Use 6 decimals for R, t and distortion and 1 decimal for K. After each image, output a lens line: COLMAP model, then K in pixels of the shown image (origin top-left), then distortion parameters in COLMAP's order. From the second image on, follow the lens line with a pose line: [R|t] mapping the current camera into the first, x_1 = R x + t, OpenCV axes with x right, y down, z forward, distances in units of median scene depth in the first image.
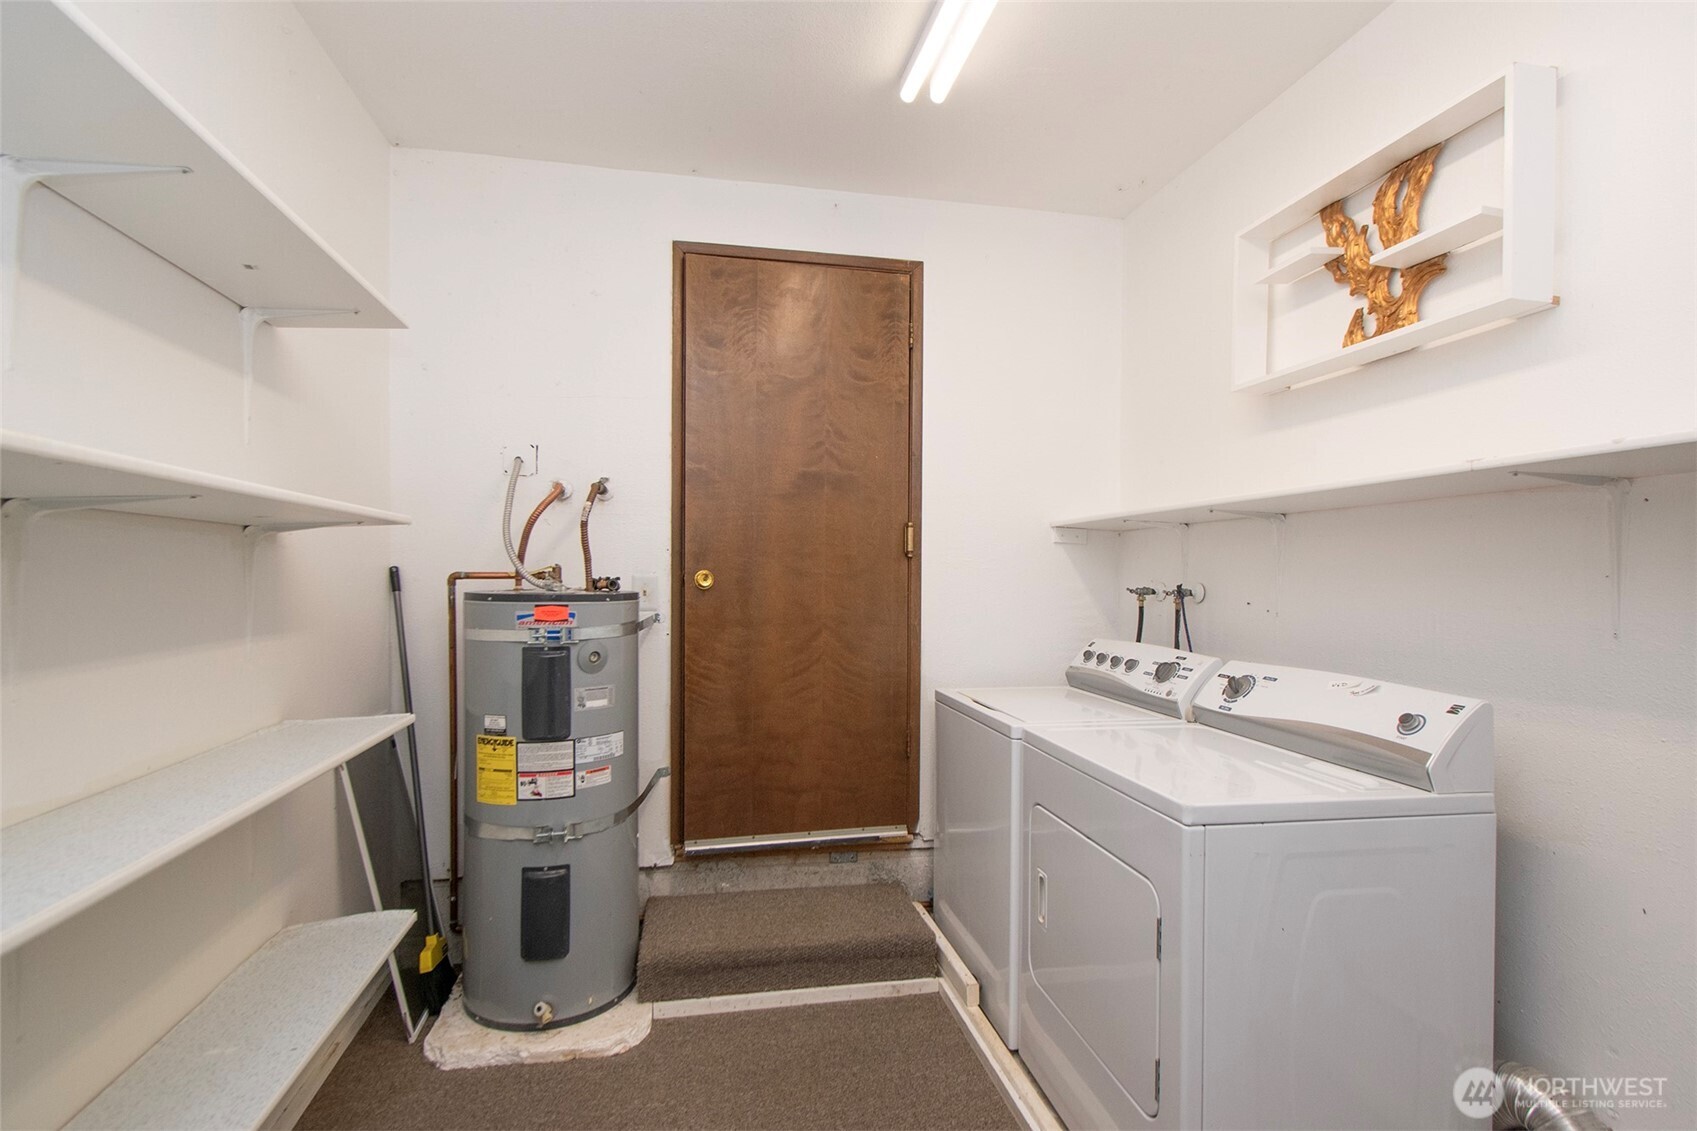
lens RADIAL K [[752.4, 0, 838.4], [0, 752.4, 575.2], [0, 0, 1]] dist [0.001199, 0.000543]
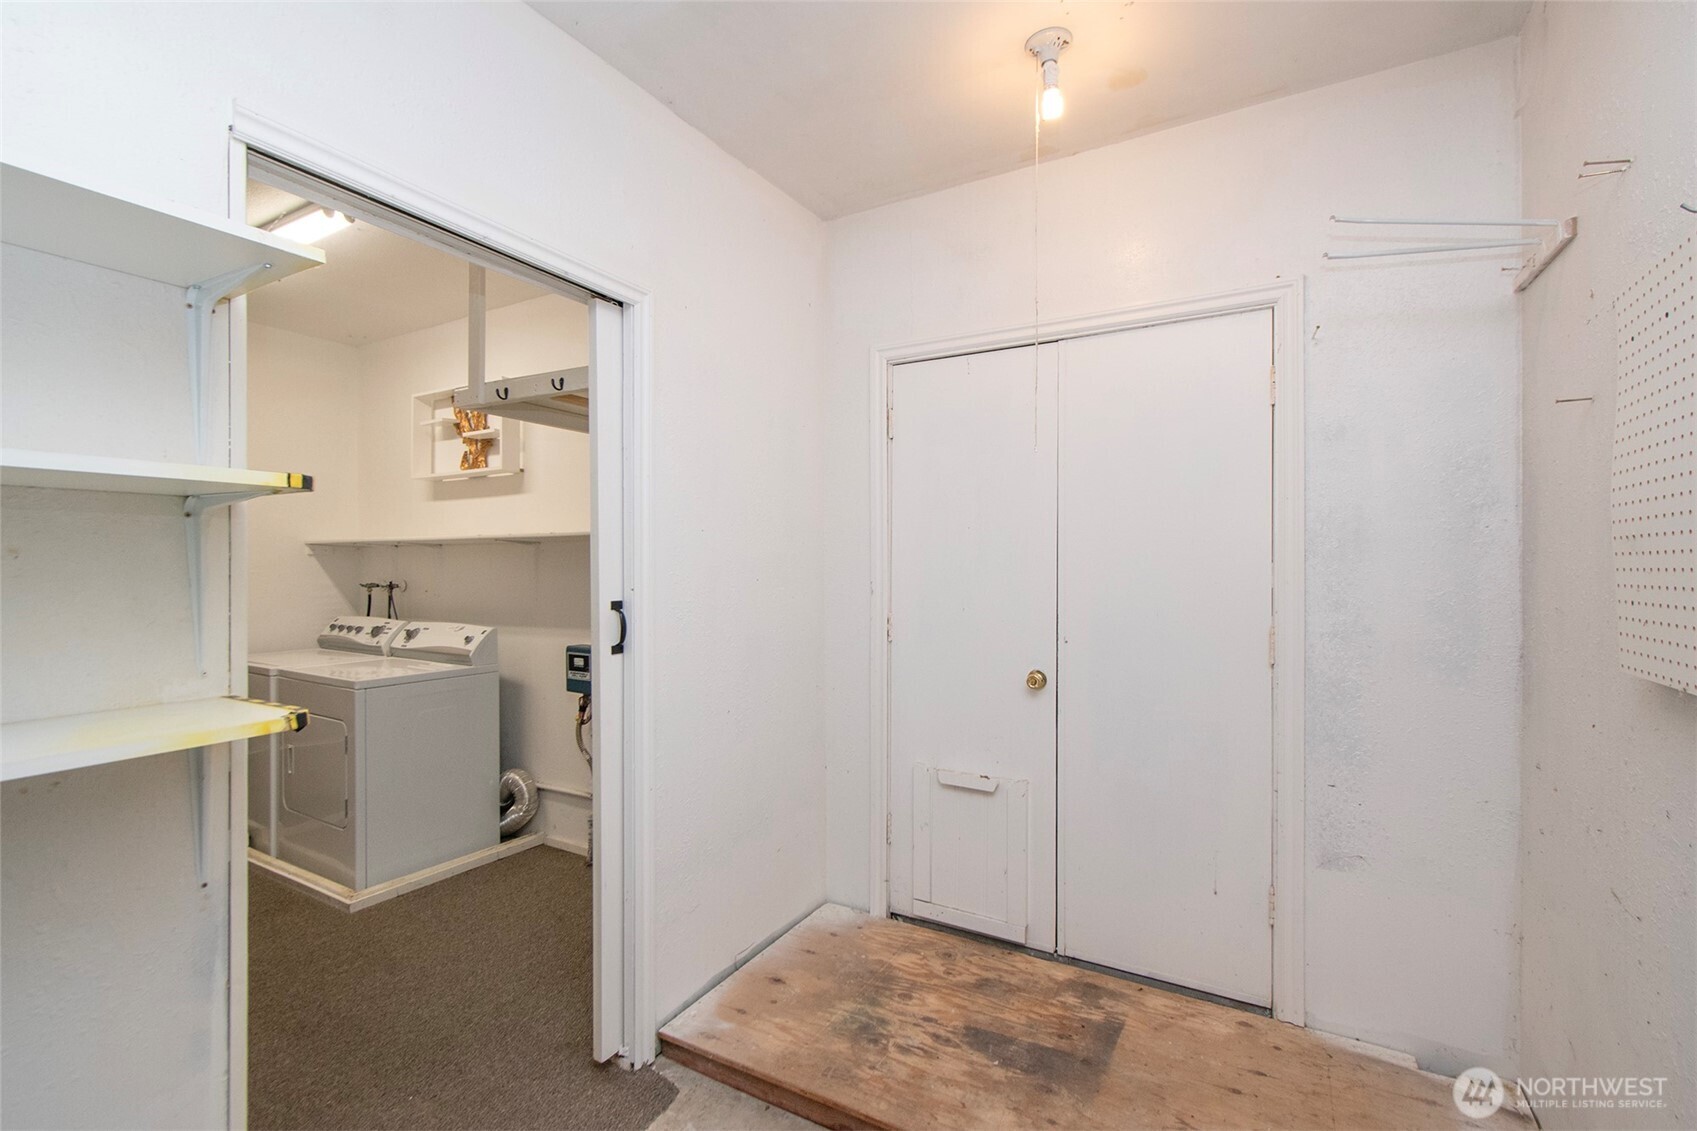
lens RADIAL K [[752.4, 0, 838.4], [0, 752.4, 575.2], [0, 0, 1]] dist [0.001199, 0.000543]
pose [[0.664787, -0.011819, 0.746939, -0.177794], [-0.002083, 0.999842, 0.017675, -0.040089], [-0.747030, -0.013305, 0.664657, -1.055609]]
